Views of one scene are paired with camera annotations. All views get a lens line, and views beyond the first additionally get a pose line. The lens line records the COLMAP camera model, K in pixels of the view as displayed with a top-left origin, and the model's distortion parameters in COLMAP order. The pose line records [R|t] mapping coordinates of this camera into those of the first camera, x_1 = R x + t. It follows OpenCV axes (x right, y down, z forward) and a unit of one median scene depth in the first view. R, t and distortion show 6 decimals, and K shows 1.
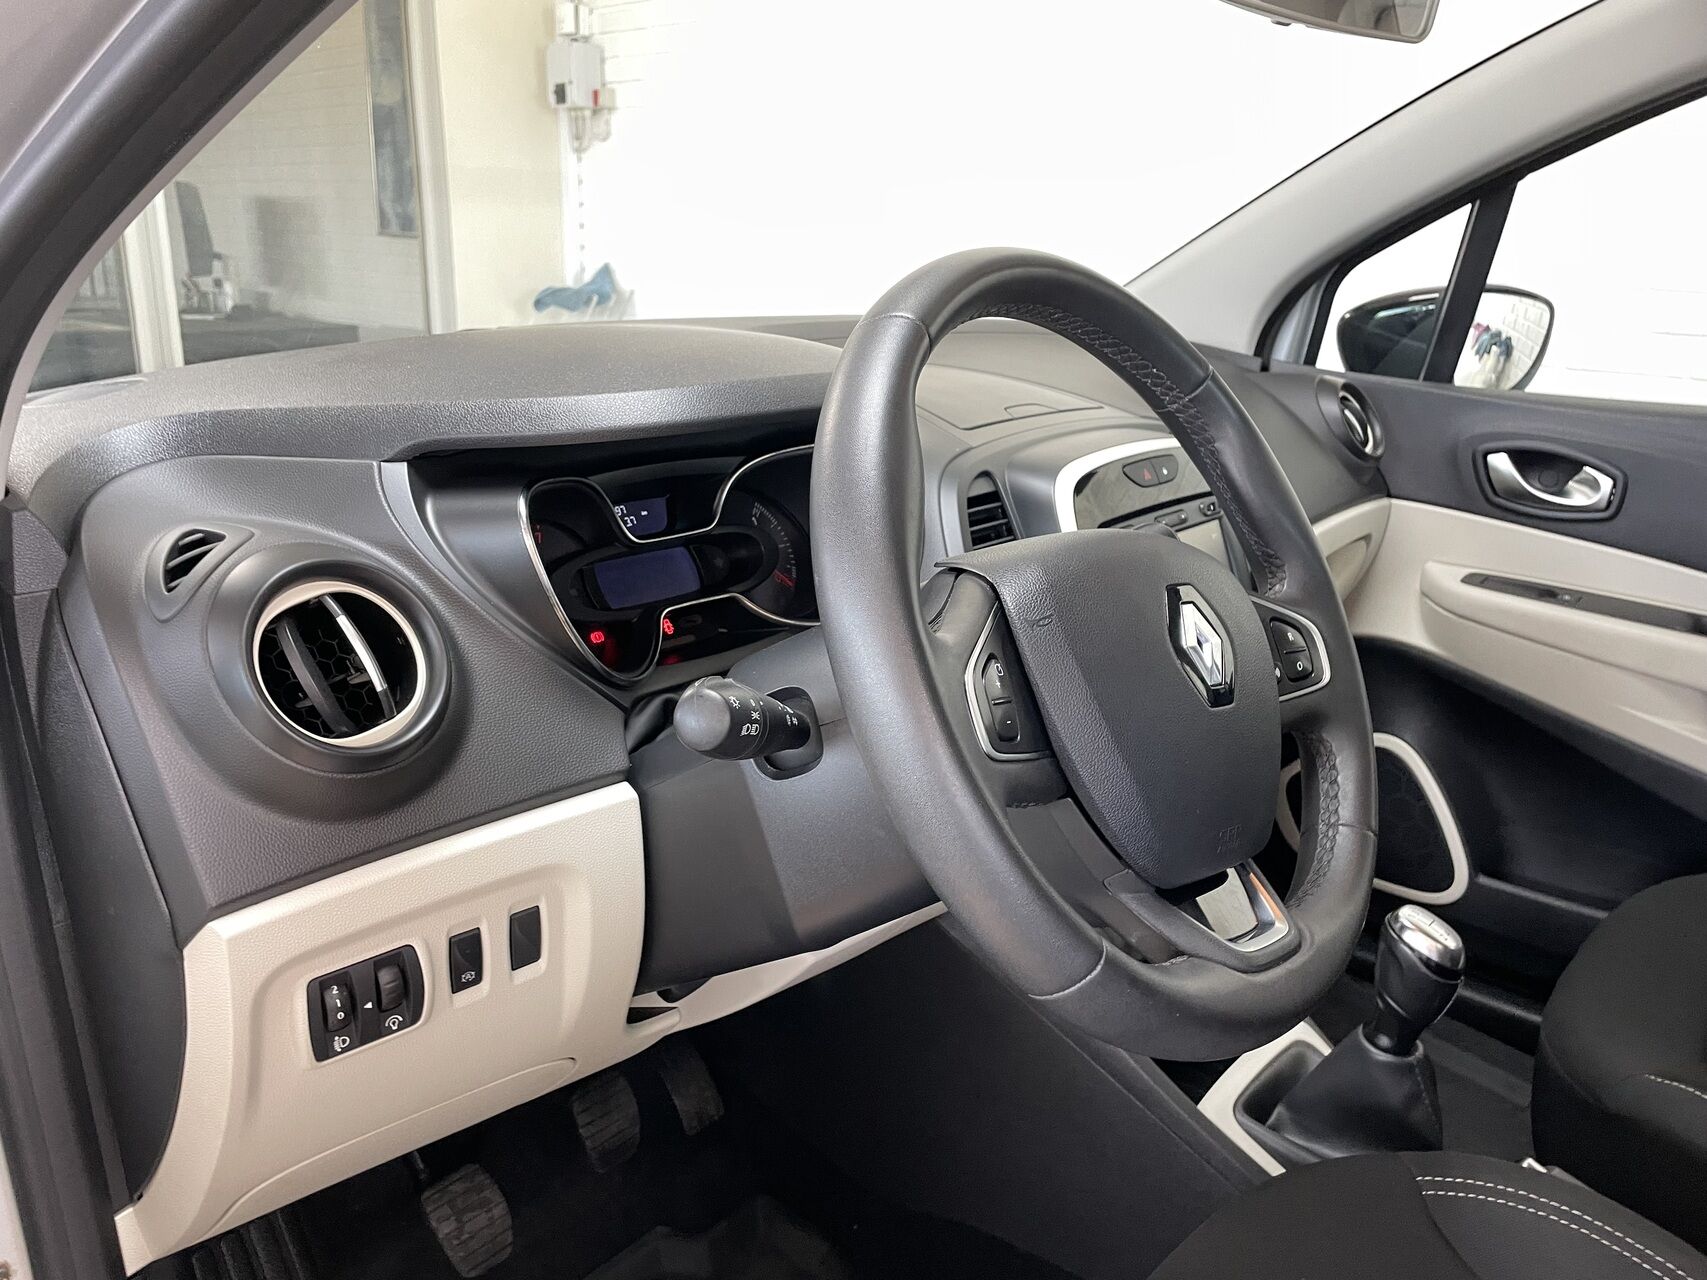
lens RADIAL K [[1294.5, 0, 848.4], [0, 1294.5, 636.6], [0, 0, 1]] dist [0.109196, -0.160379]
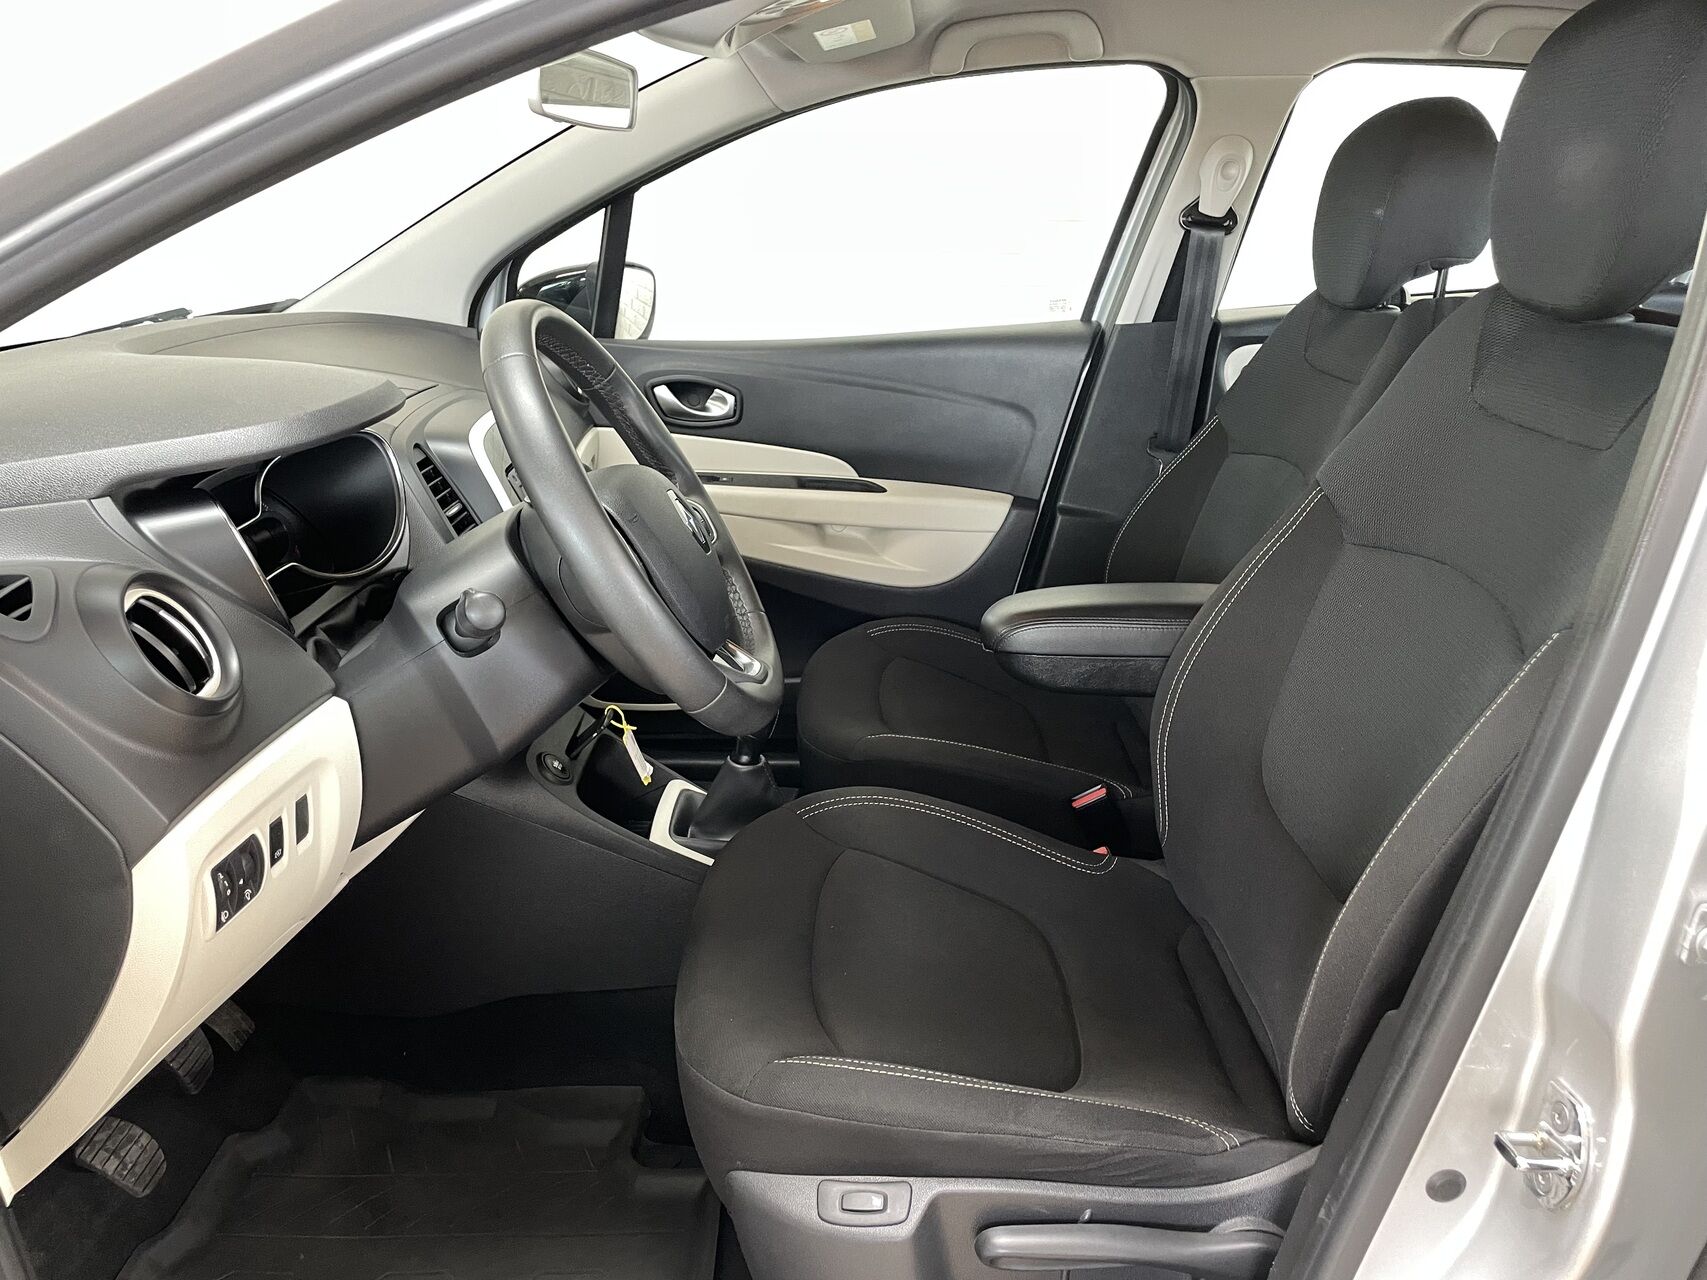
lens RADIAL K [[1294.5, 0, 848.4], [0, 1294.5, 636.6], [0, 0, 1]] dist [0.109196, -0.160379]
pose [[0.750057, -0.234019, 0.618586, -0.331353], [0.204665, 0.971525, 0.119376, -0.003239], [-0.628909, 0.037064, 0.776595, -0.241414]]
